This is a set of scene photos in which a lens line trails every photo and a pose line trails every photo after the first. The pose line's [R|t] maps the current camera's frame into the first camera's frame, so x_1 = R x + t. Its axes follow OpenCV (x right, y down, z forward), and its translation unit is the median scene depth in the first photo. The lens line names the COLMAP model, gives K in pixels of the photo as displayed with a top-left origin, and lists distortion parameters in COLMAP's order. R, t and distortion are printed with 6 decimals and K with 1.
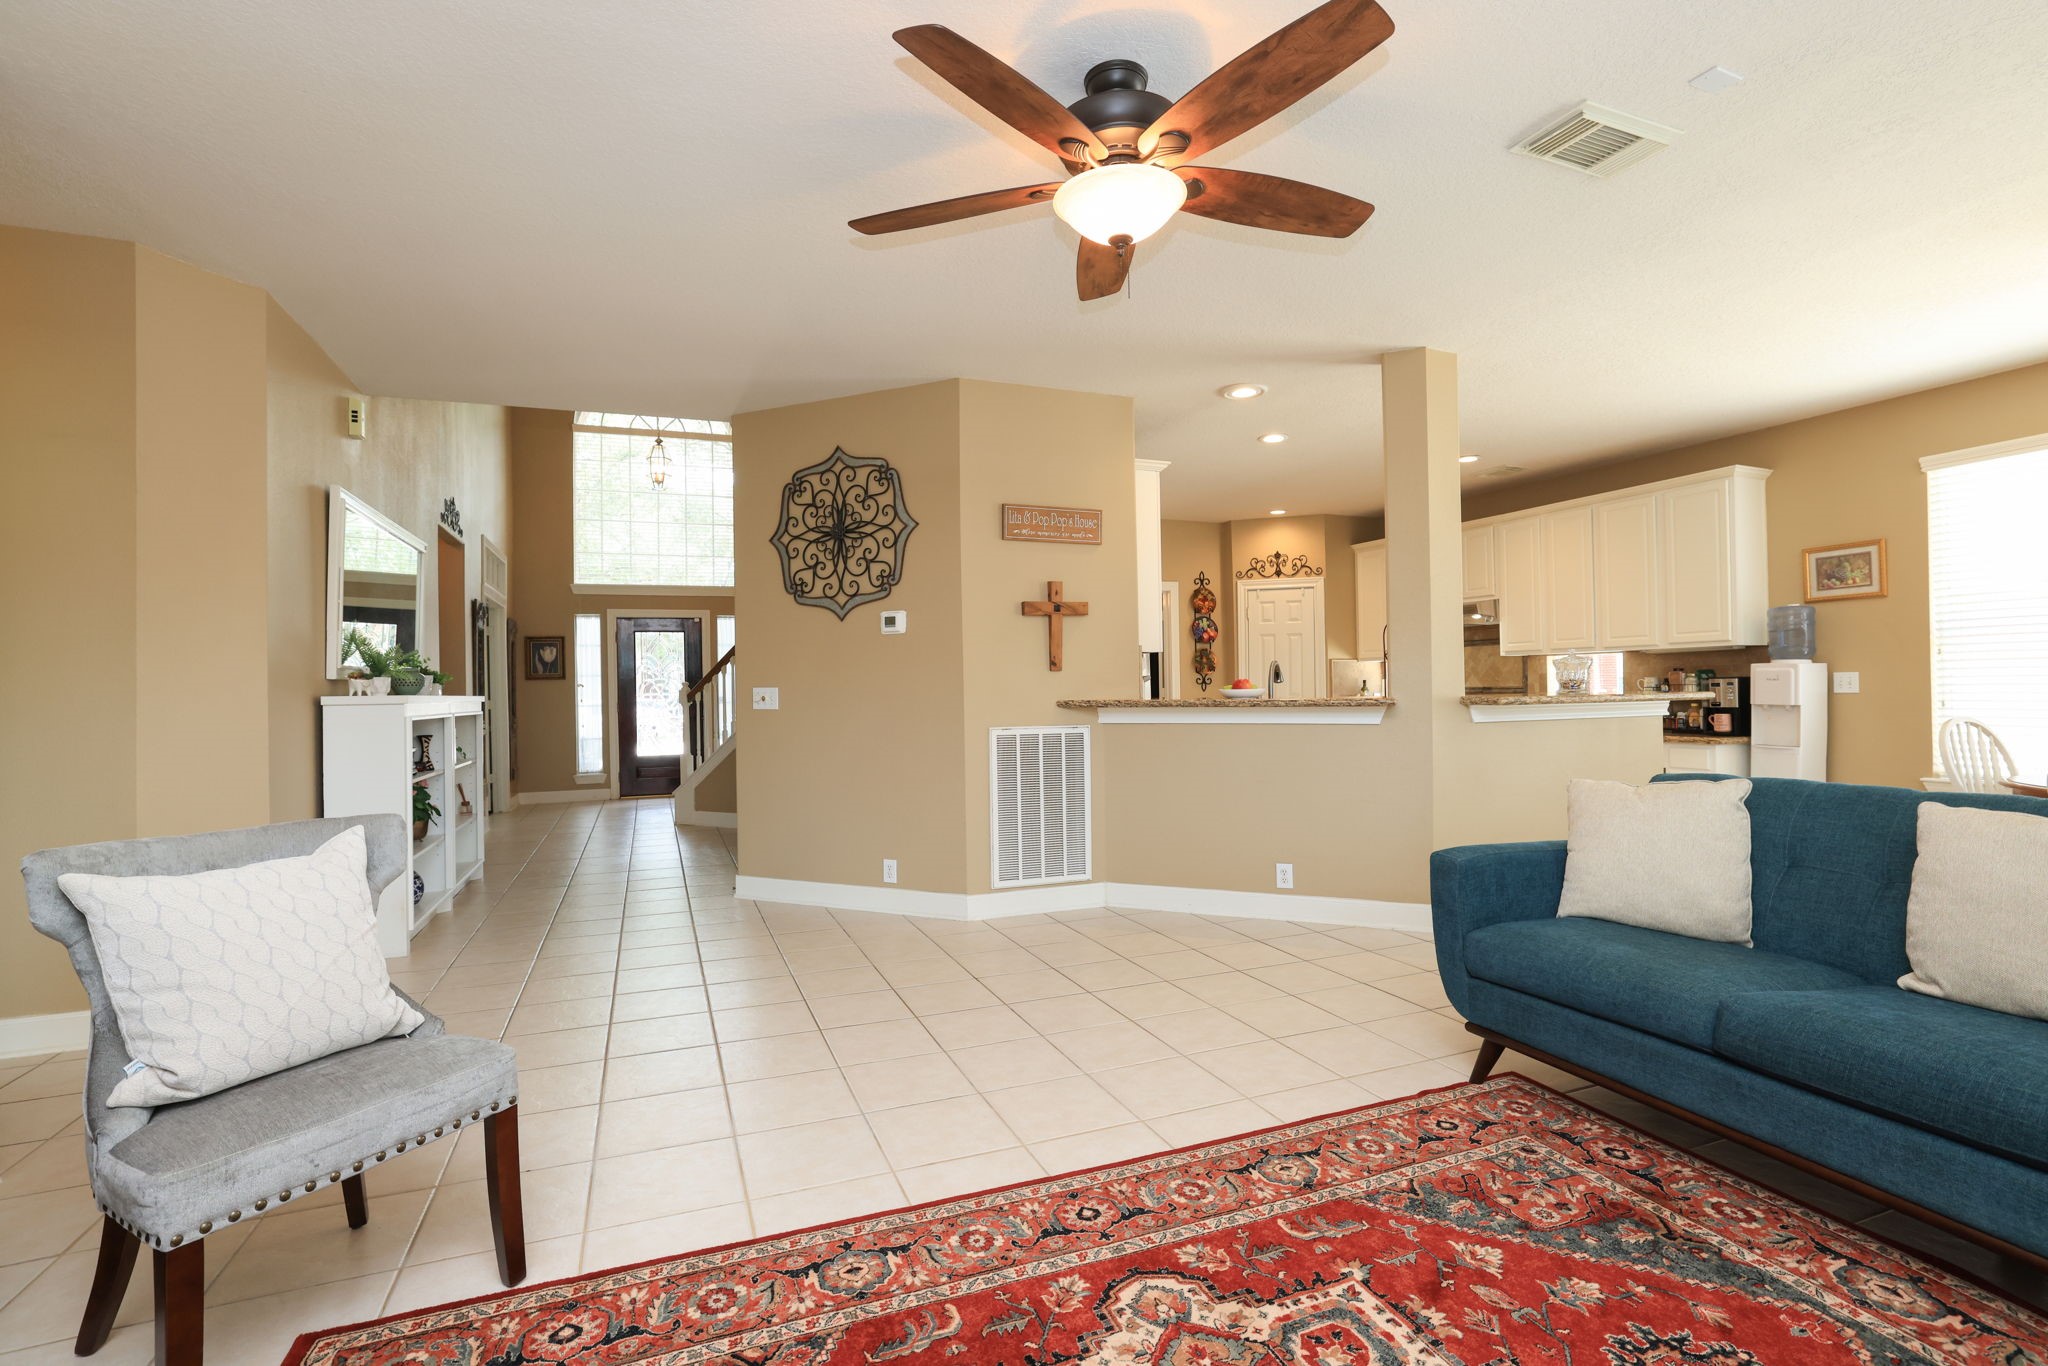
lens RADIAL K [[921.1, 0, 1016.3], [0, 921.1, 680.0], [0, 0, 1]] dist [-0.047263, 0.022174]
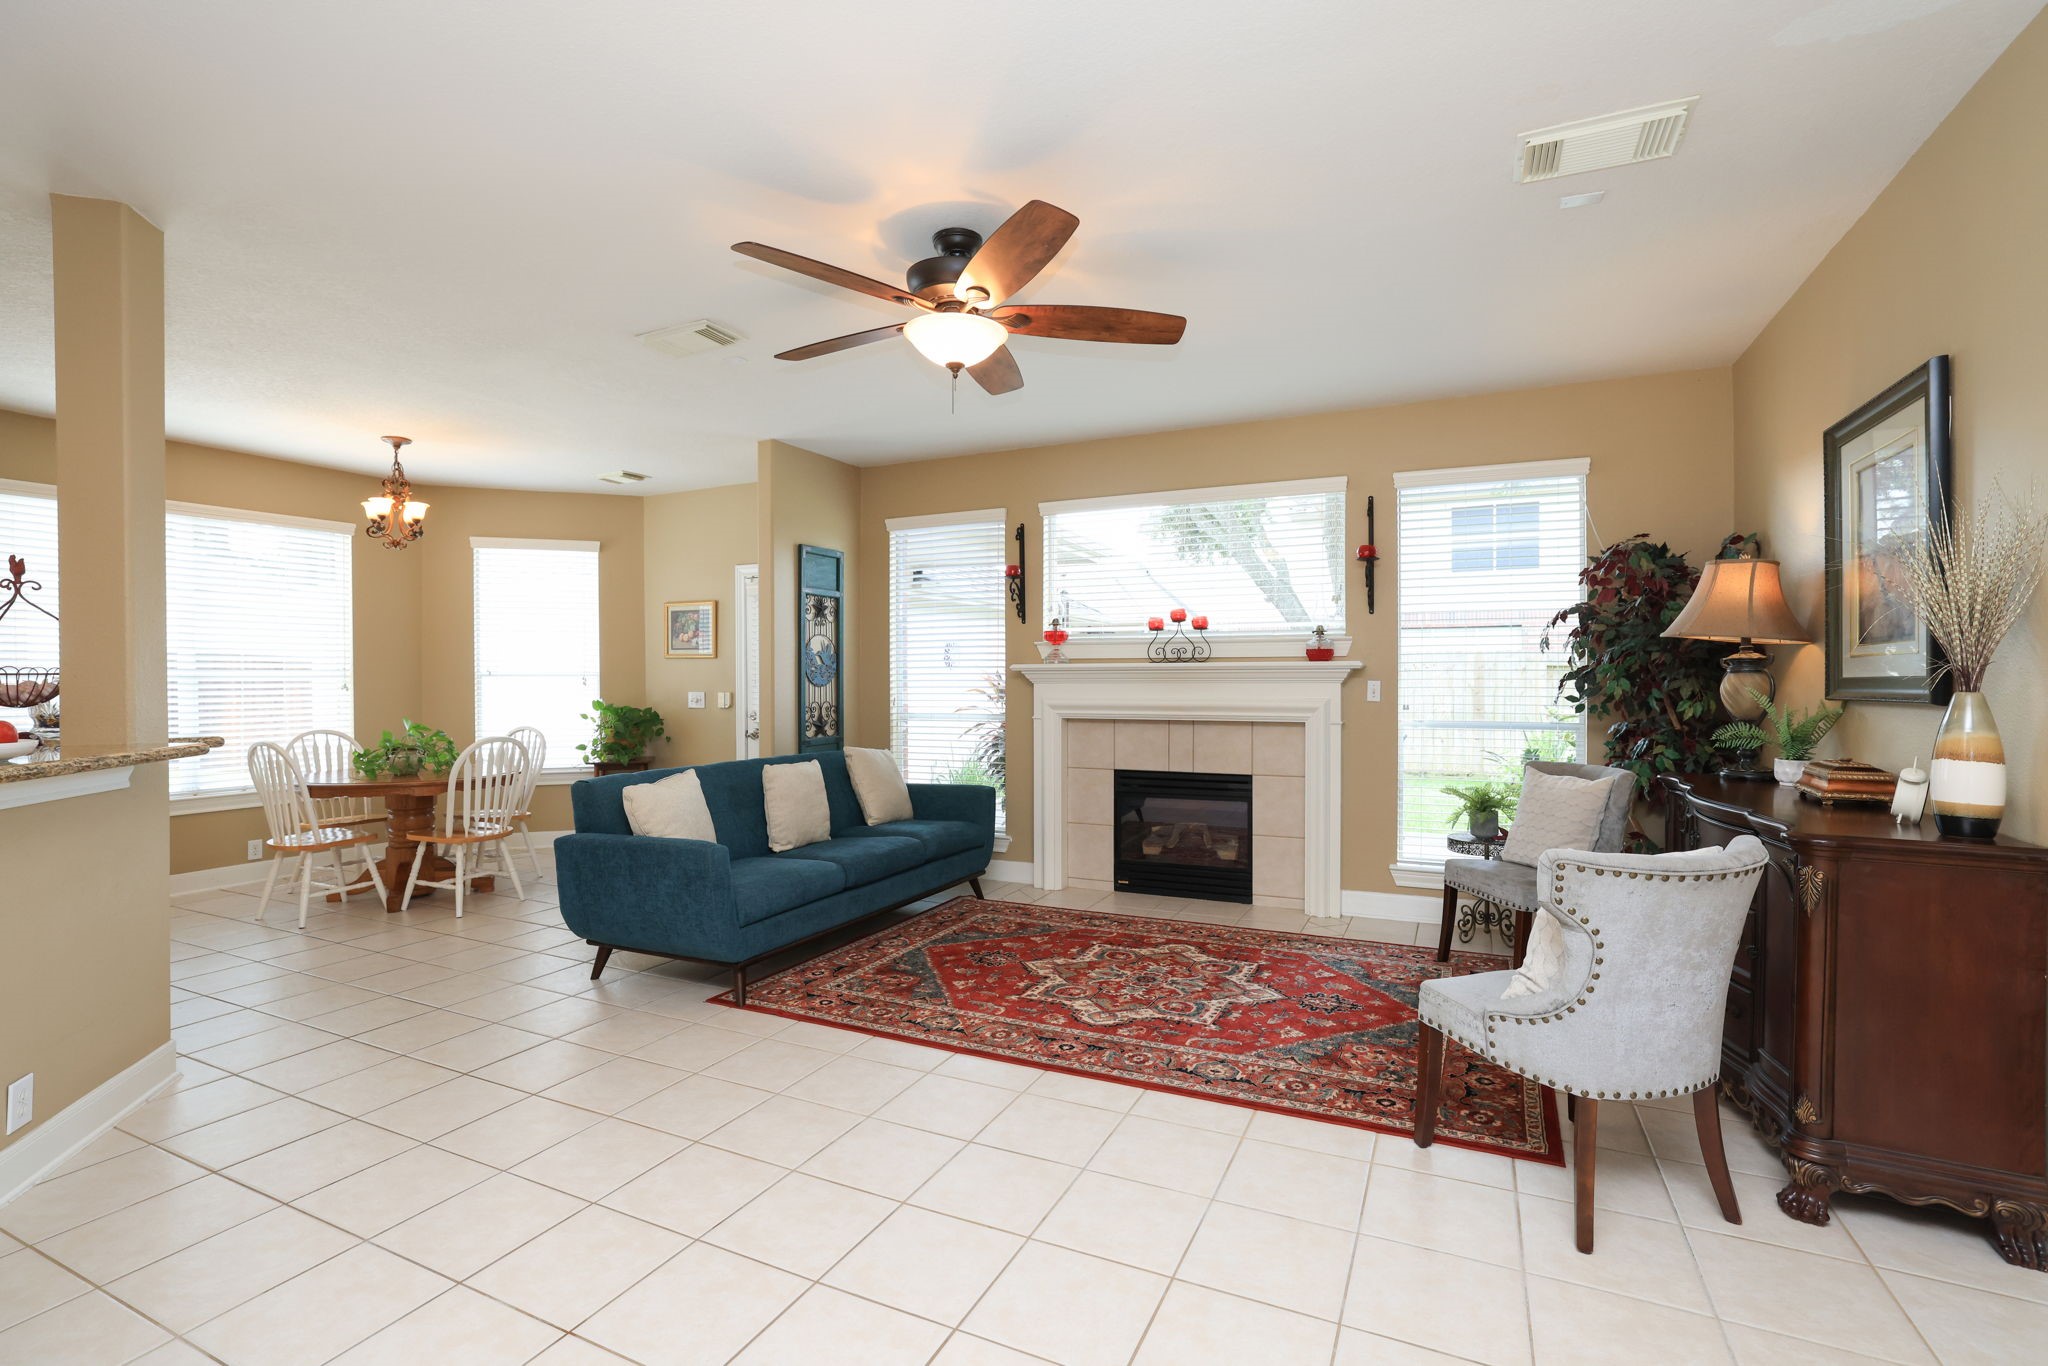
lens RADIAL K [[941.4, 0, 998.2], [0, 941.4, 684.1], [0, 0, 1]] dist [-0.047431, 0.020292]
pose [[-0.658819, 0.011623, 0.752211, -1.010706], [0.007305, 0.999932, -0.009053, -0.030360], [-0.752266, -0.000470, -0.658860, 2.030959]]
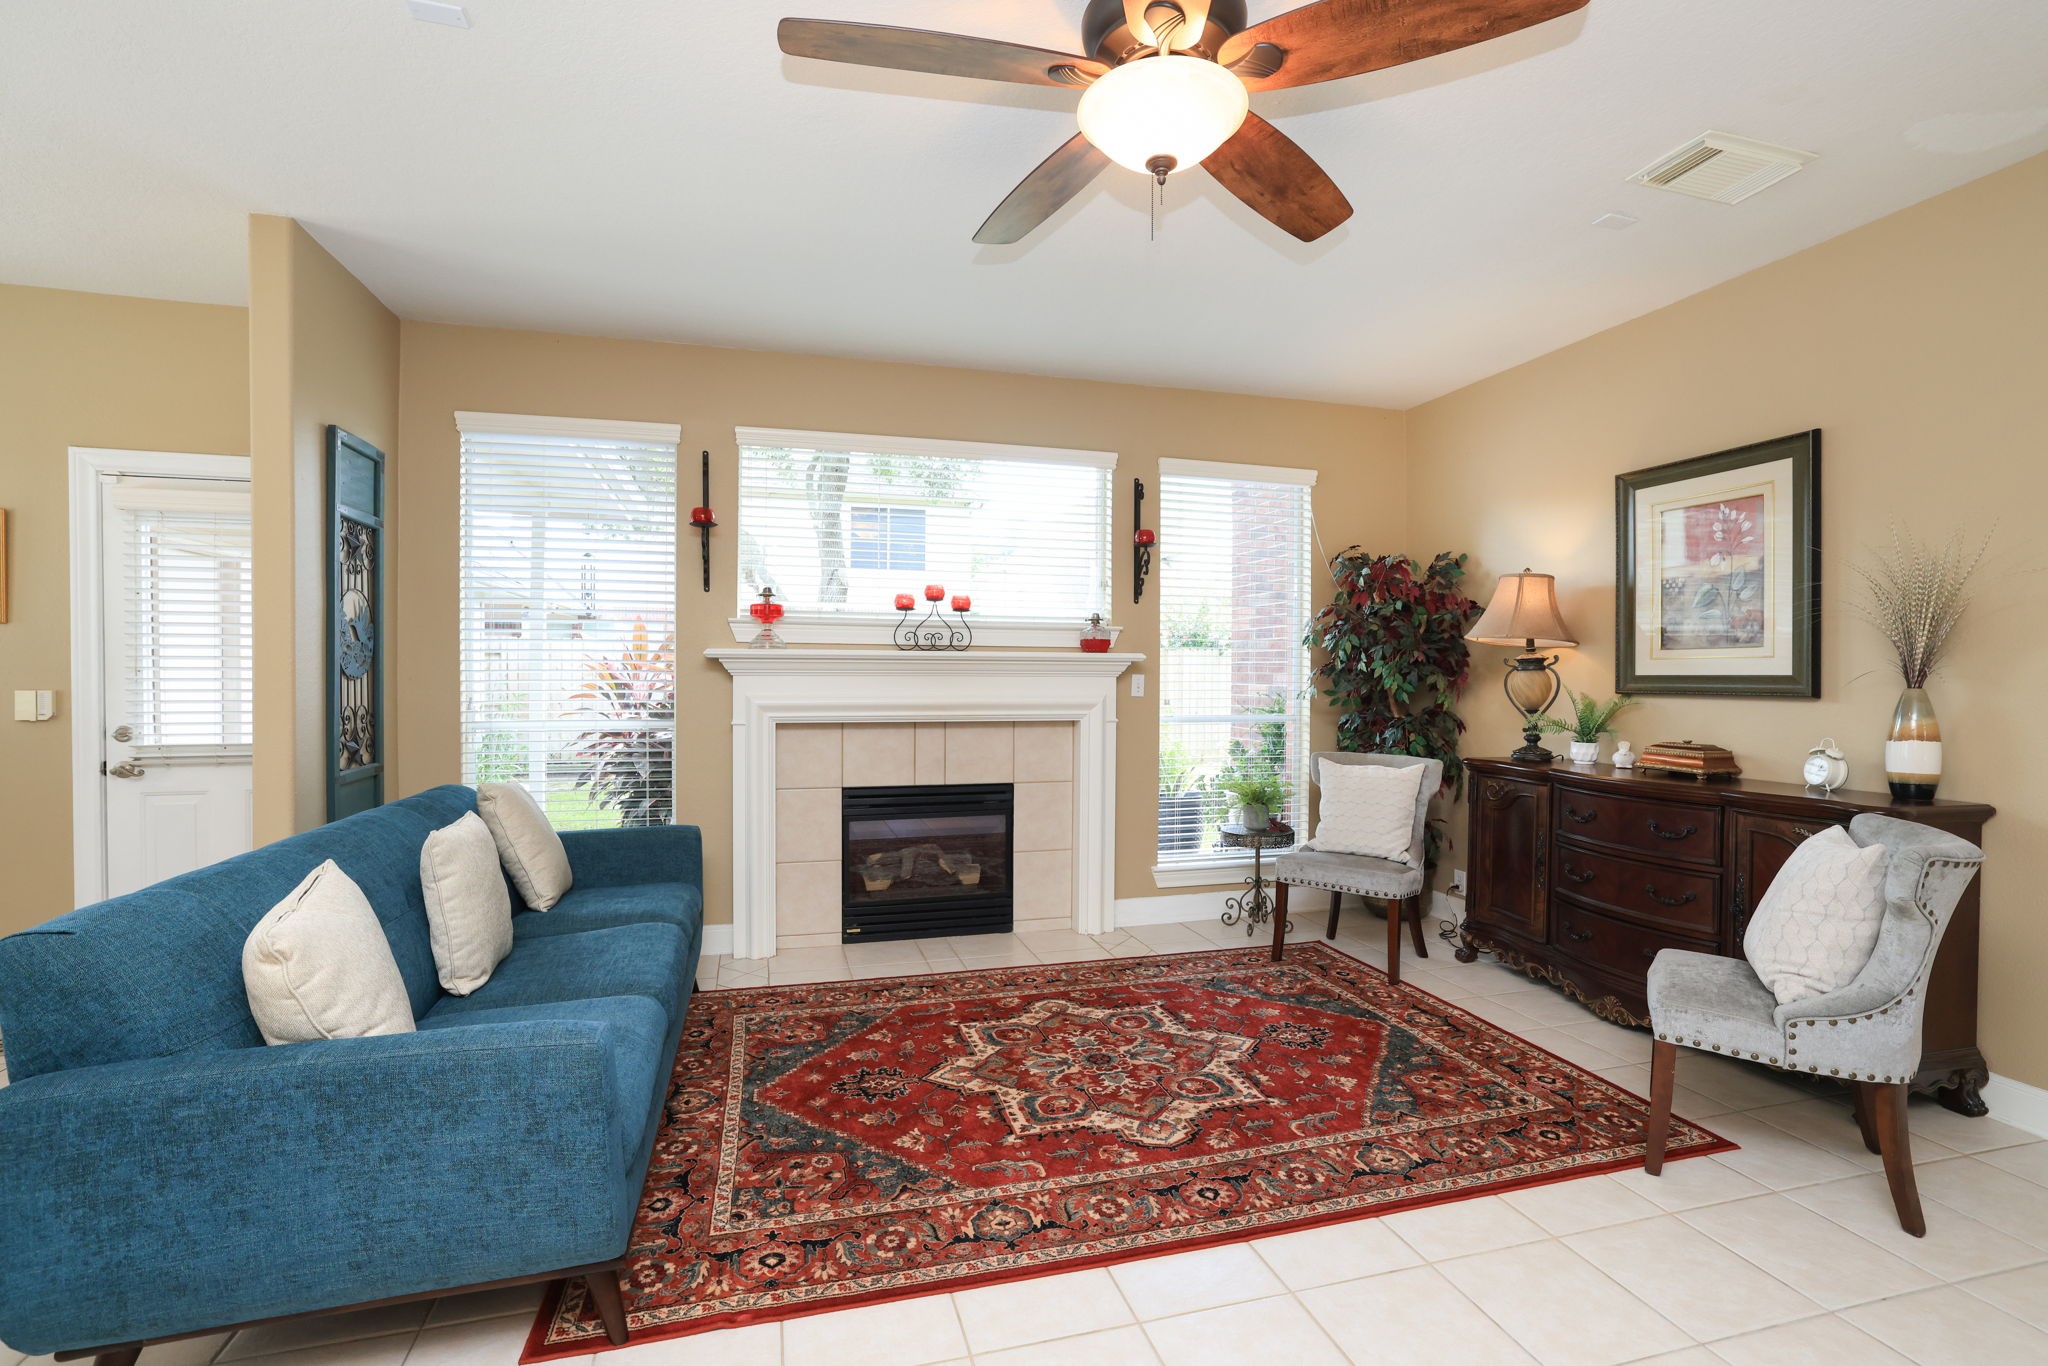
lens RADIAL K [[941.4, 0, 998.2], [0, 941.4, 684.1], [0, 0, 1]] dist [-0.047431, 0.020292]
pose [[-0.992483, 0.007092, 0.122178, 0.180448], [0.007915, 0.999949, 0.006253, -0.046979], [-0.122128, 0.007173, -0.992488, 2.028482]]
